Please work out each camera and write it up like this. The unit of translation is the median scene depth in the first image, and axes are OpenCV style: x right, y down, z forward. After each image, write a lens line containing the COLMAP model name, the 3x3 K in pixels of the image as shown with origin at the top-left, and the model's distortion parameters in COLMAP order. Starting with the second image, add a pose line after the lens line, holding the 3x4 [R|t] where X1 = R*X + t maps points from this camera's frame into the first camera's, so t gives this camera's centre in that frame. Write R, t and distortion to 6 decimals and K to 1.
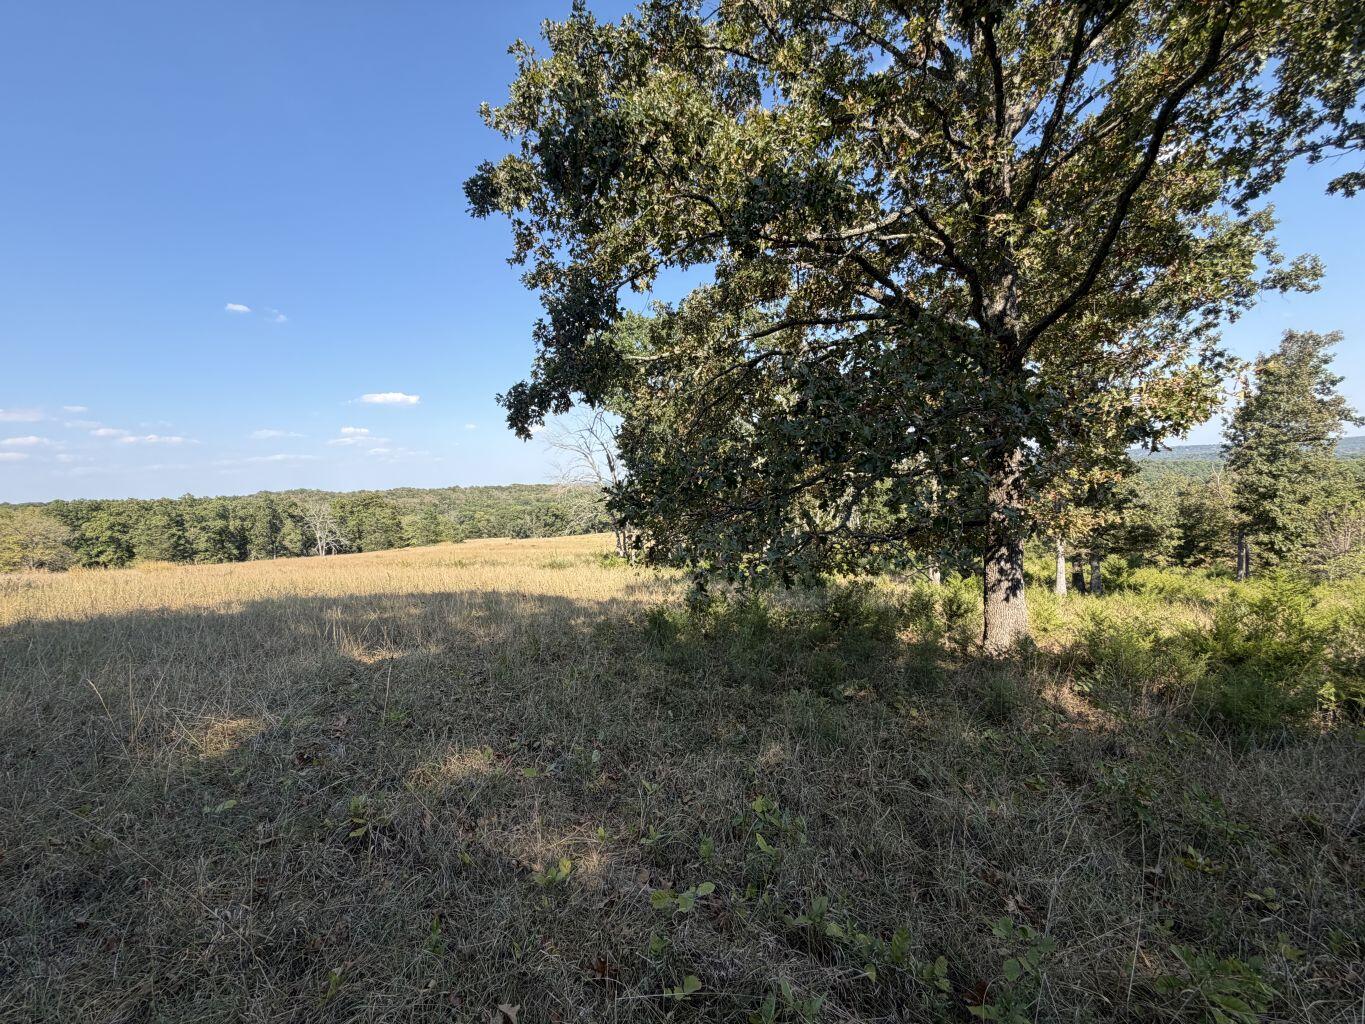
lens RADIAL K [[544.0, 0, 682.5], [0, 544.0, 512.0], [0, 0, 1]] dist [-0.001596, 0.000467]
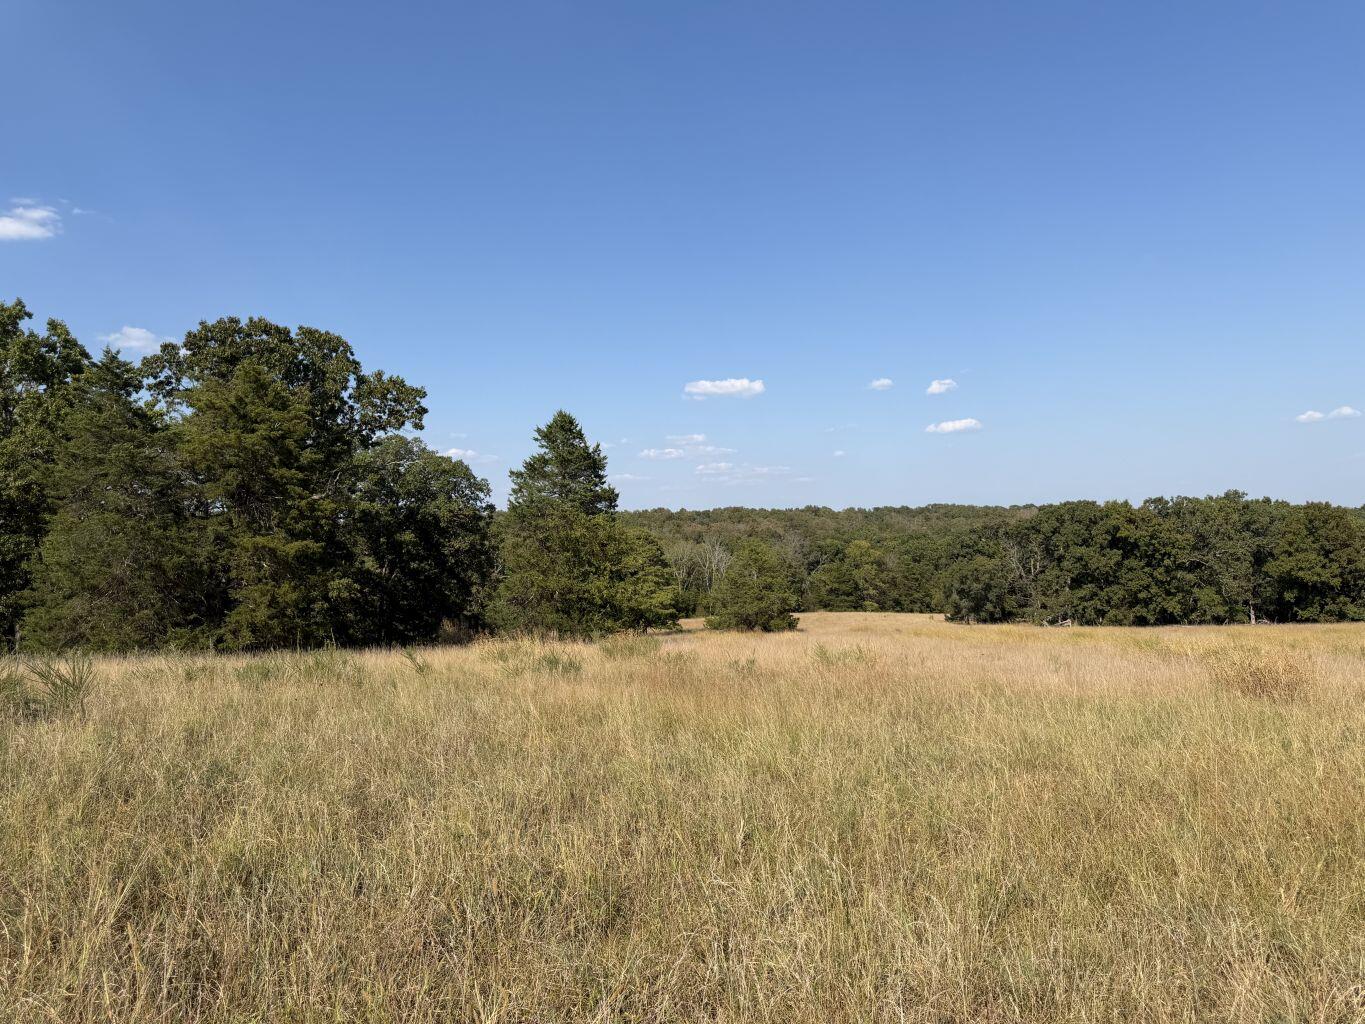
lens RADIAL K [[979.1, 0, 682.5], [0, 979.1, 512.0], [0, 0, 1]] dist [0.114842, -0.124236]
pose [[0.856252, 0.011319, -0.516434, -0.132971], [-0.041308, 0.998059, -0.046614, 0.017783], [0.514904, 0.061246, 0.855057, 0.371972]]
